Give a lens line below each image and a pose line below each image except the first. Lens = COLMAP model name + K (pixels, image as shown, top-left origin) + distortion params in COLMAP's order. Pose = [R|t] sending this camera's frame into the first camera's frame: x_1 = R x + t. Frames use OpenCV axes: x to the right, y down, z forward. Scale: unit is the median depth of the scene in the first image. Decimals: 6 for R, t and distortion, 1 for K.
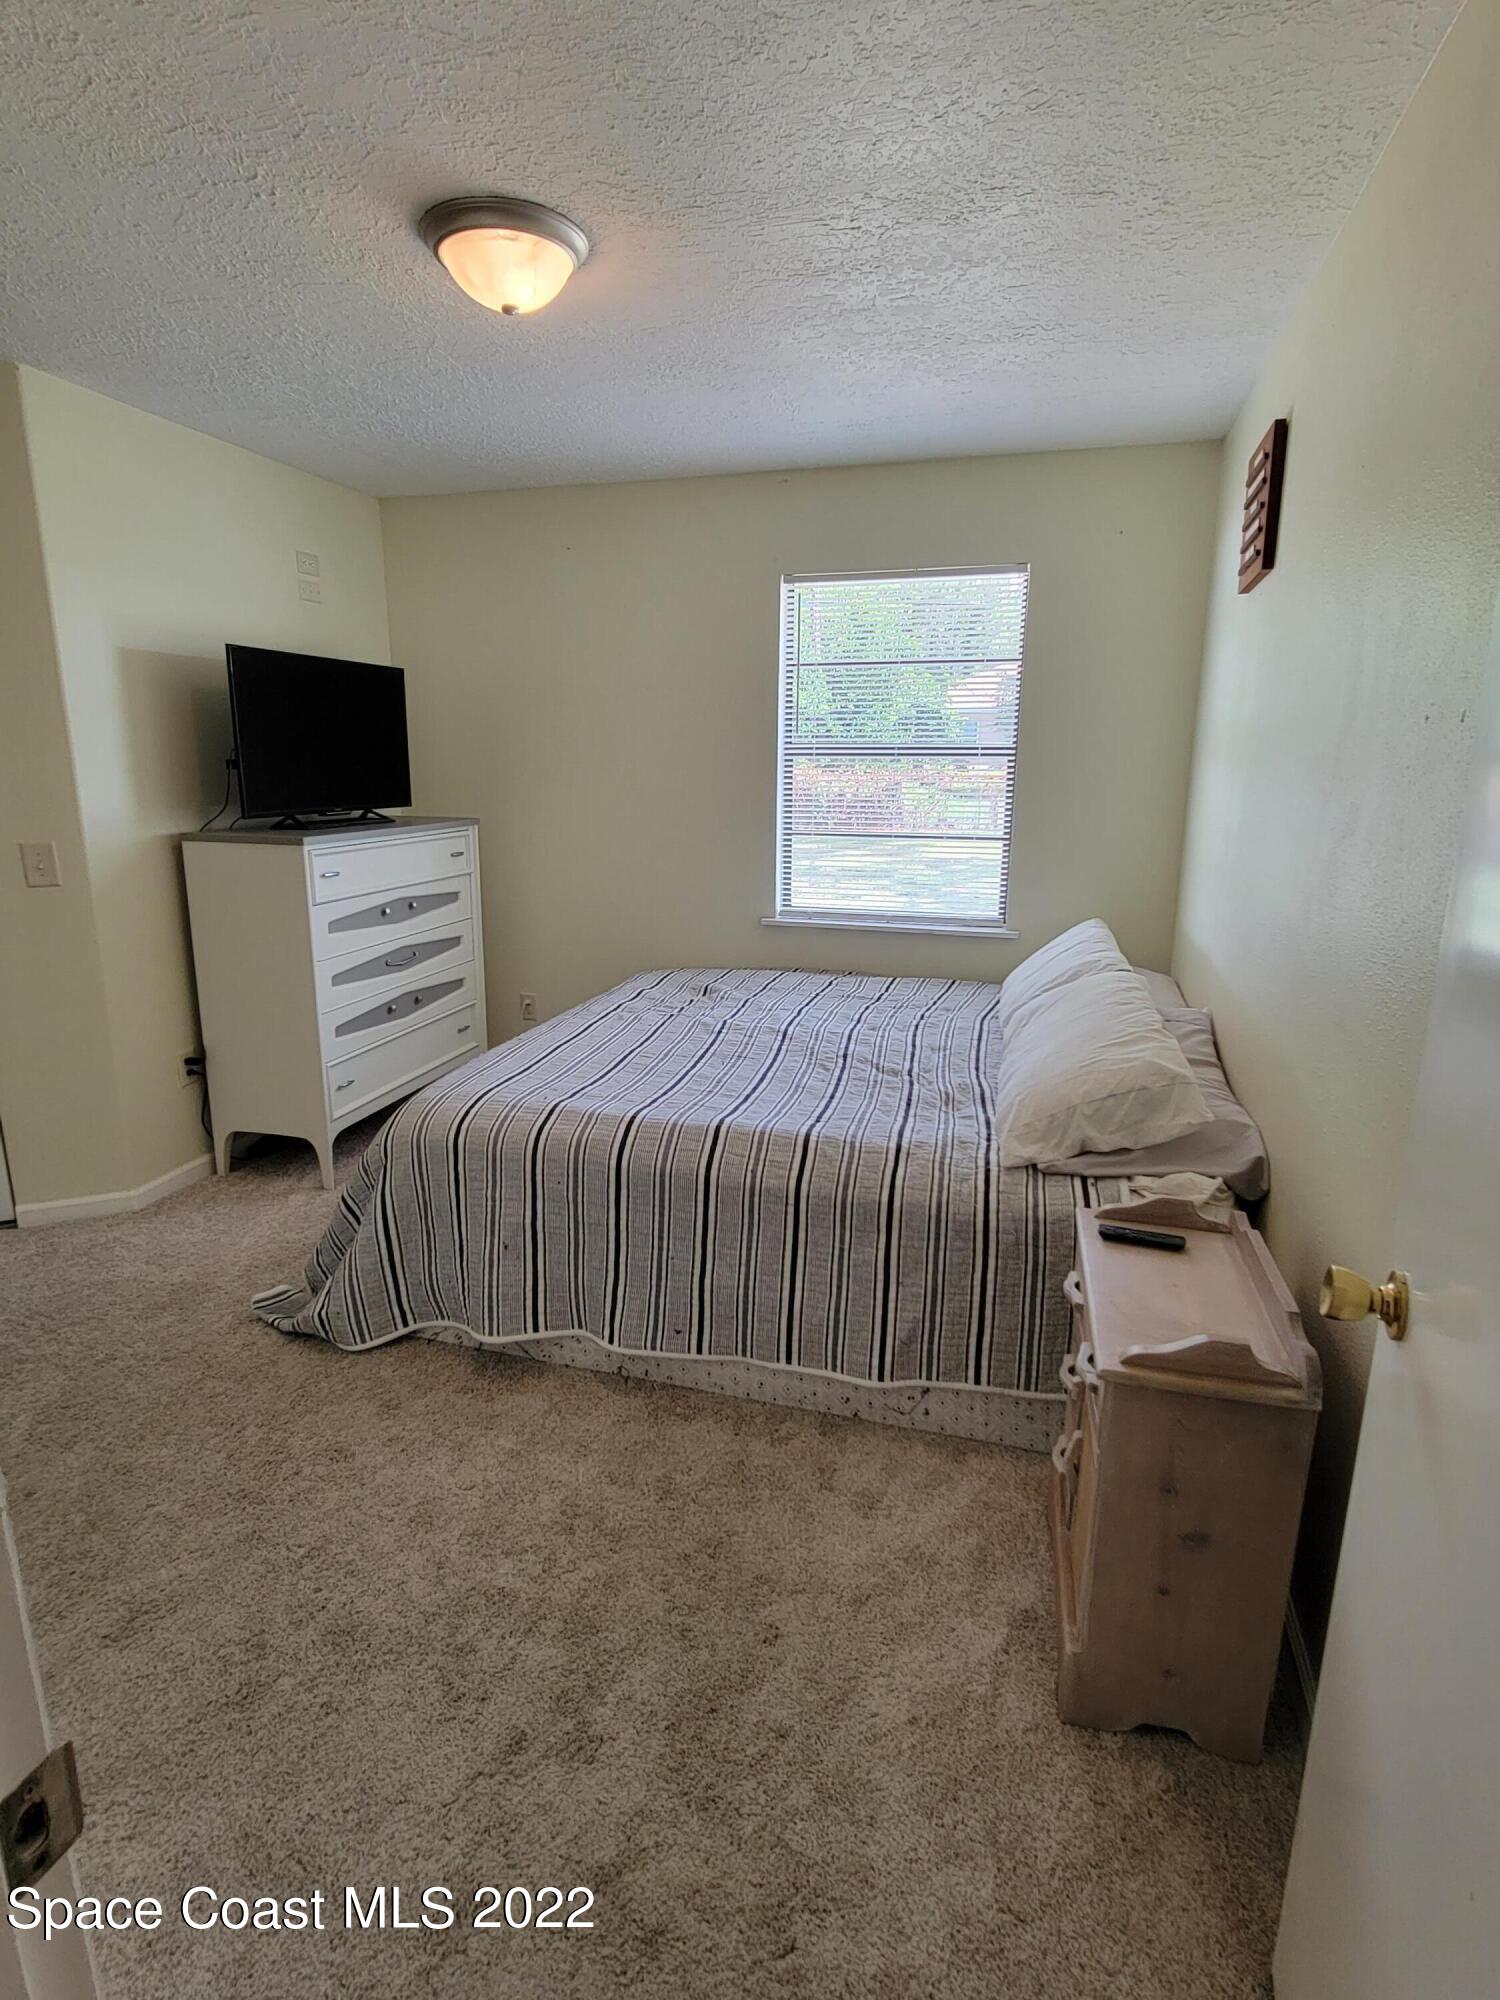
lens RADIAL K [[1010.7, 0, 746.1], [0, 1010.7, 992.9], [0, 0, 1]] dist [-0.011387, 0.000453]
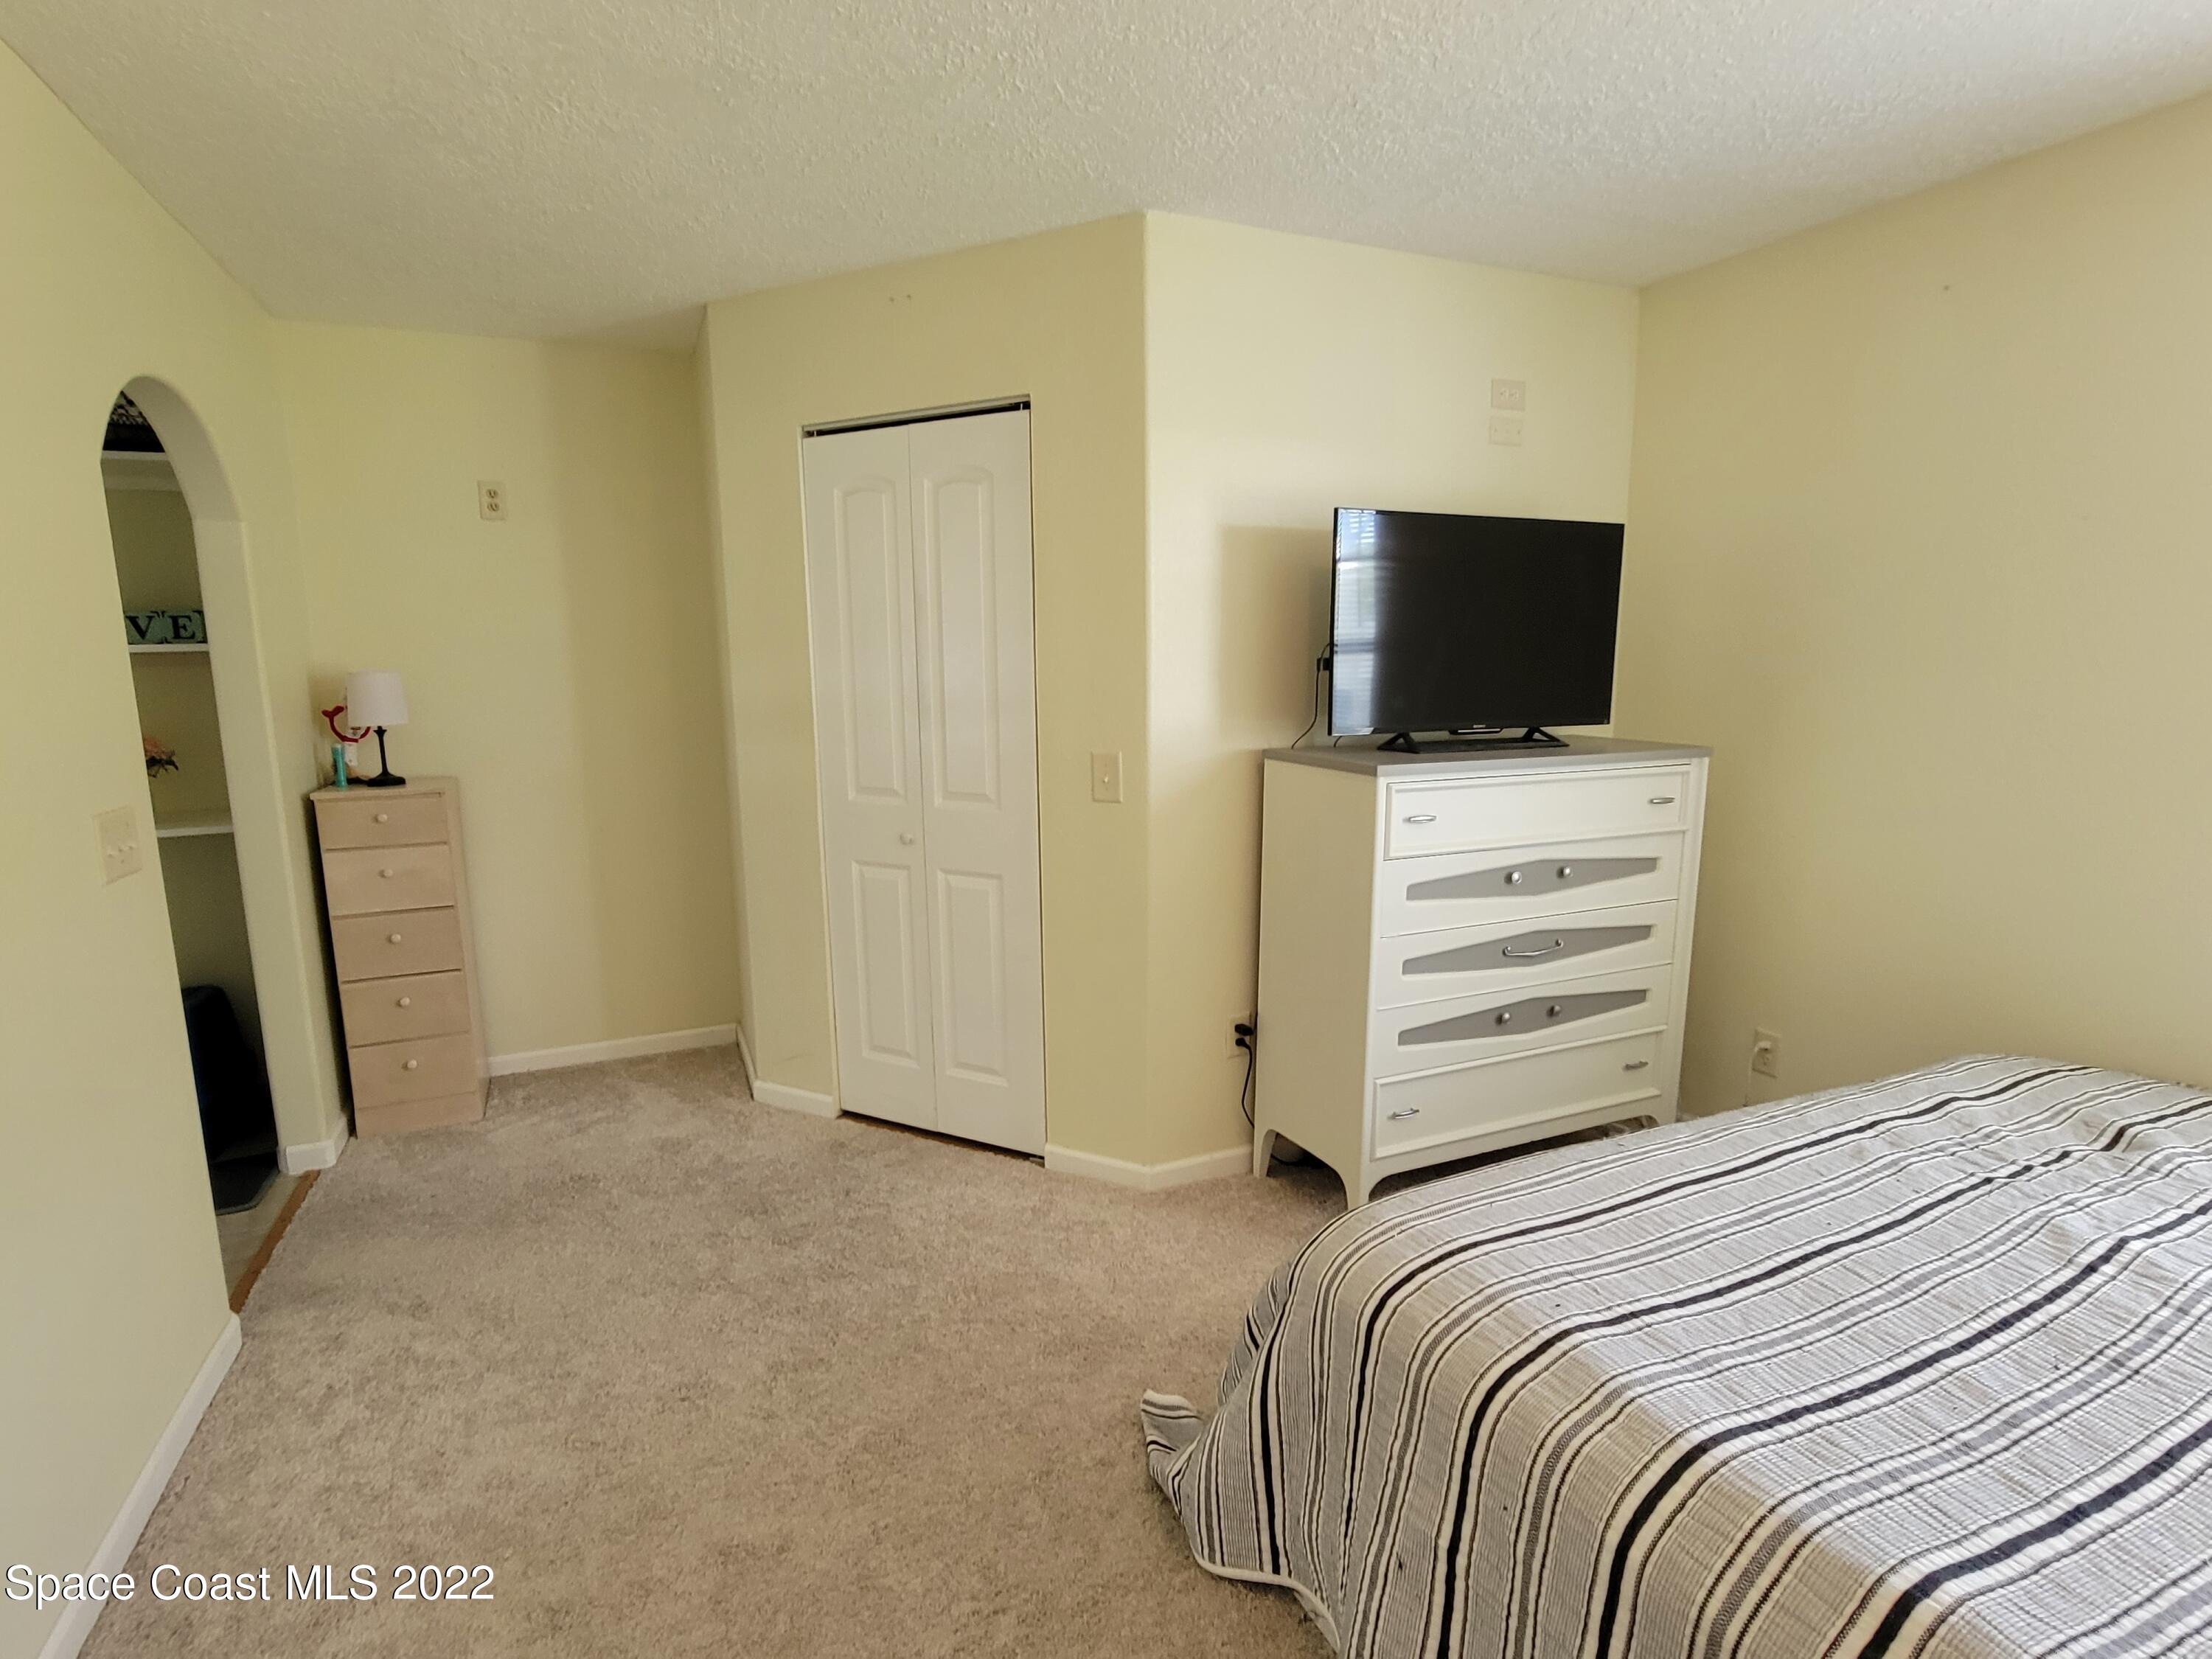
lens RADIAL K [[1117.8, 0, 1107.6], [0, 1117.8, 838.4], [0, 0, 1]] dist [-0.011387, 0.000453]
pose [[0.630258, 0.115446, -0.767754, 0.049063], [-0.166406, 0.985988, 0.011658, -0.075124], [0.758343, 0.120411, 0.640638, 0.331026]]
